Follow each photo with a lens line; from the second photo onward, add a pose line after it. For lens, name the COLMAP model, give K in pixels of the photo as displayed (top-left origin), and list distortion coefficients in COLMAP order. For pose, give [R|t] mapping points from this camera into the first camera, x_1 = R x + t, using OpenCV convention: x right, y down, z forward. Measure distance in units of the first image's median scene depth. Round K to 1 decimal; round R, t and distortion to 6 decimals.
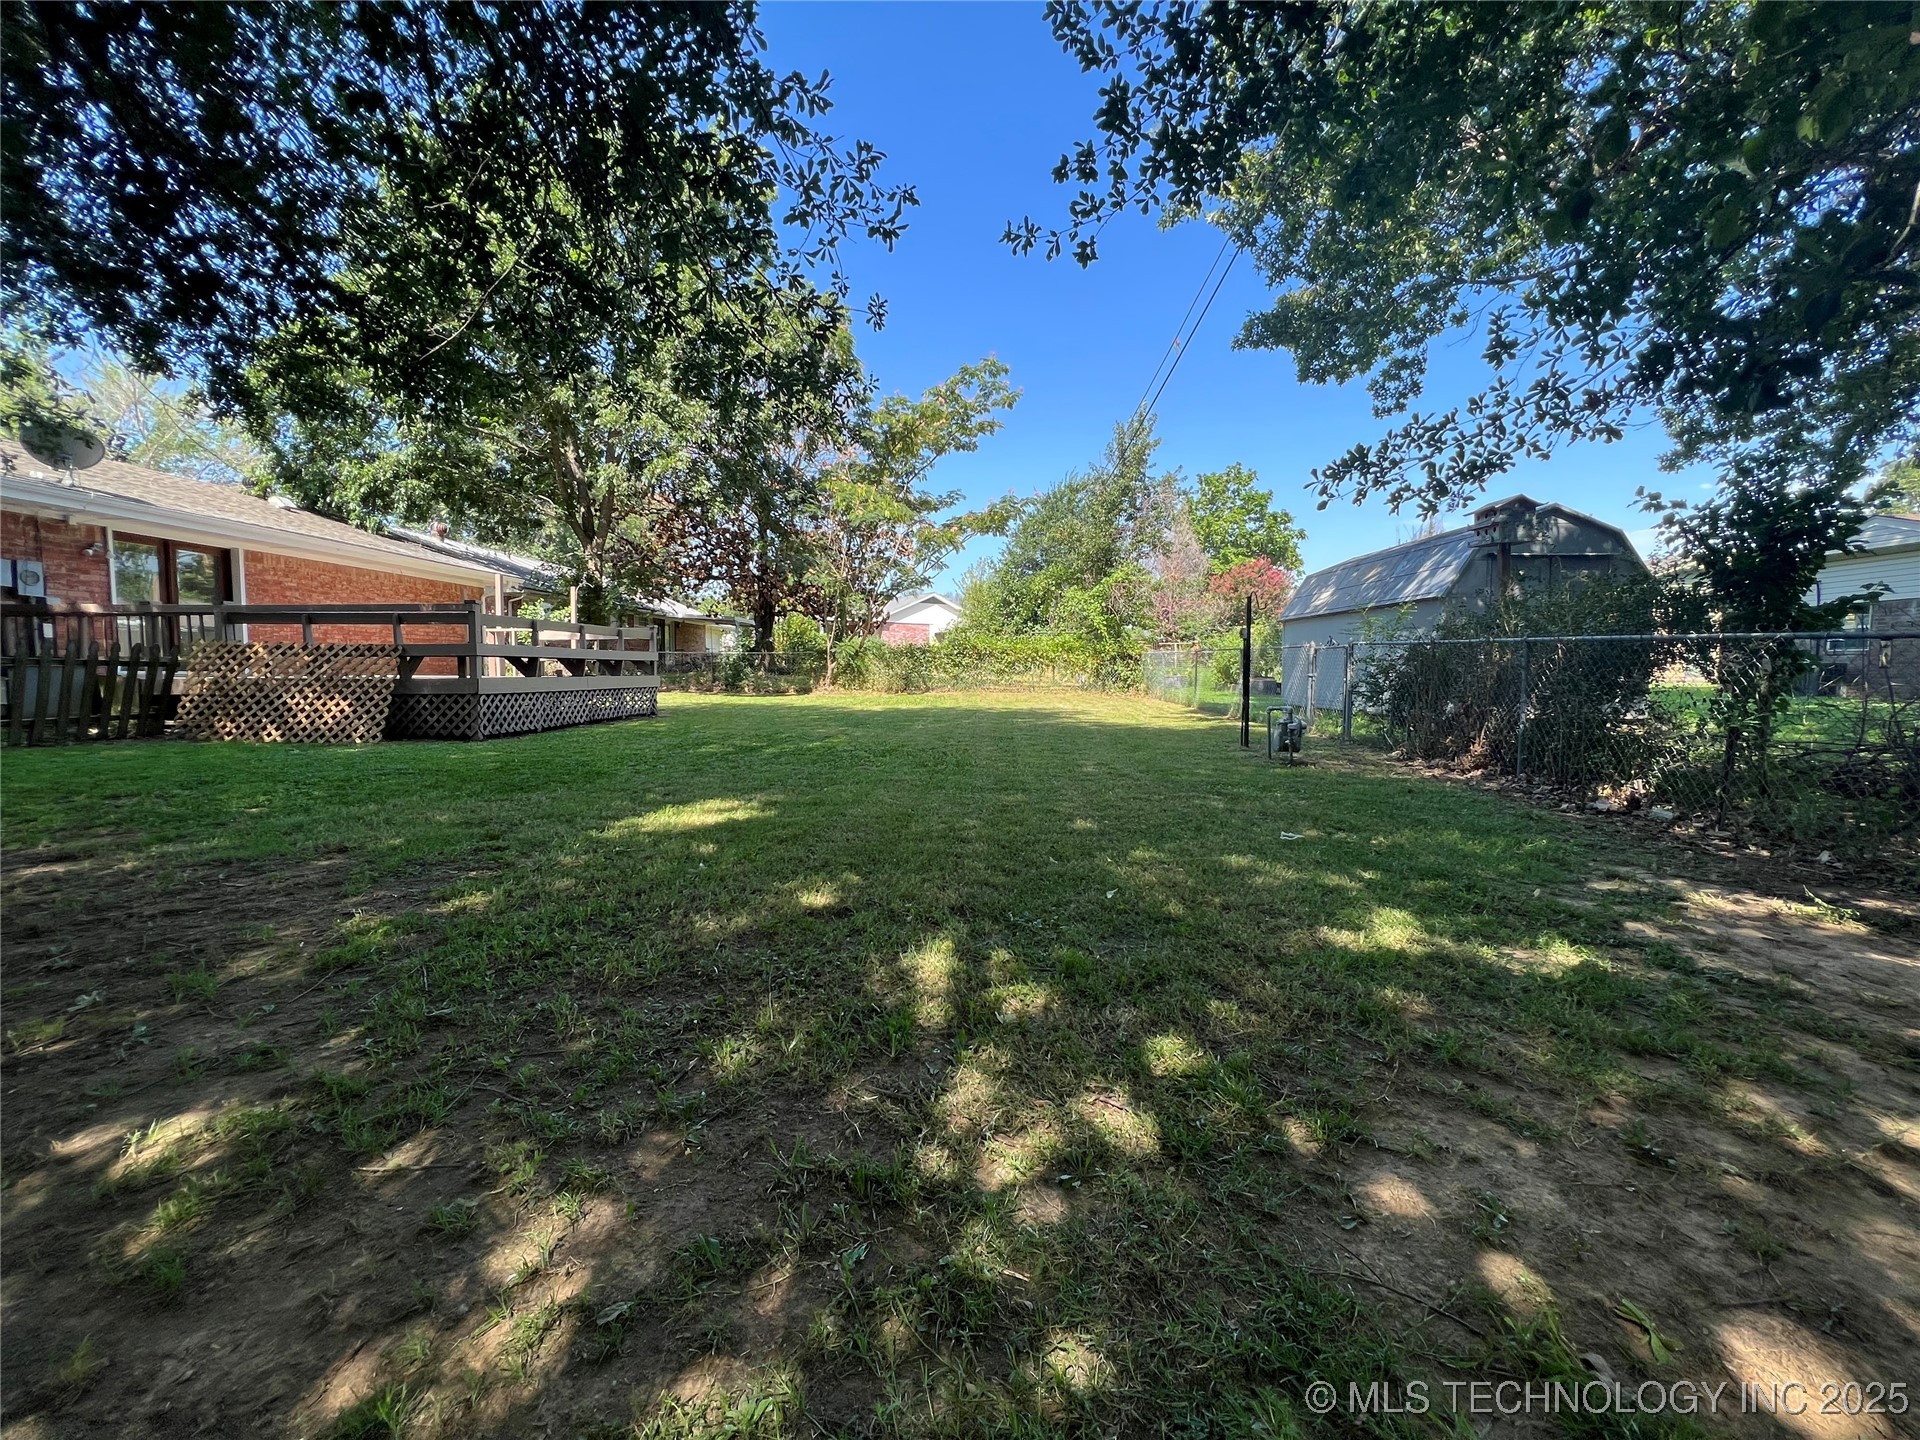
lens RADIAL K [[758.9, 0, 960.0], [0, 758.9, 720.0], [0, 0, 1]] dist [-0.000854, 0.000139]
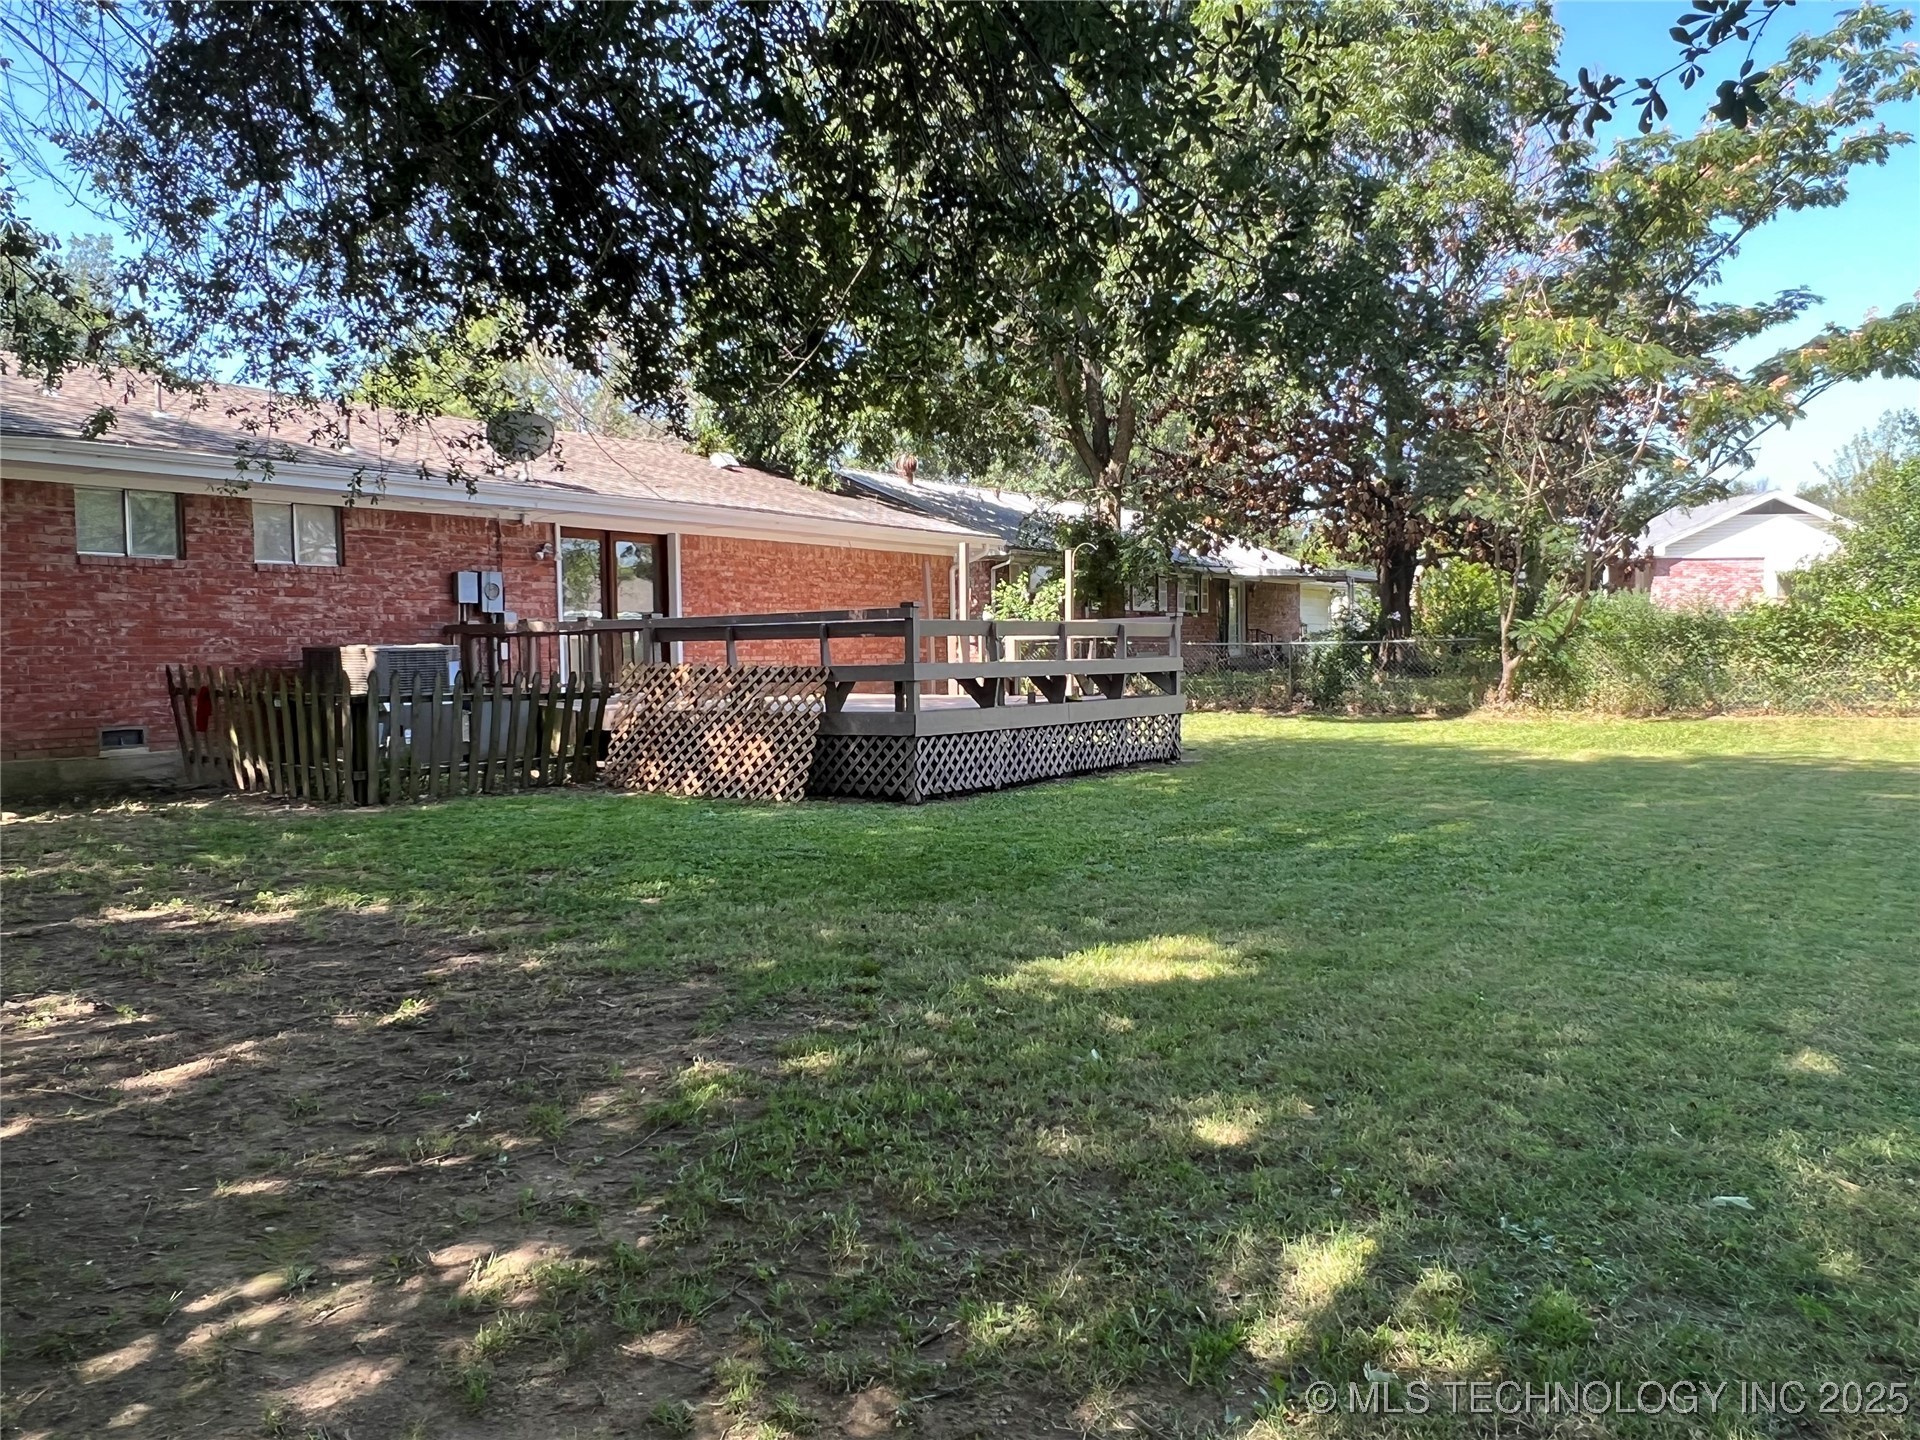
lens RADIAL K [[1395.6, 0, 960.0], [0, 1395.6, 720.0], [0, 0, 1]] dist [-0.003633, -0.002195]
pose [[0.841775, 0.008674, -0.539759, 0.086070], [-0.019027, 0.999726, -0.013606, -0.032747], [0.539493, 0.021723, 0.841709, -0.049080]]
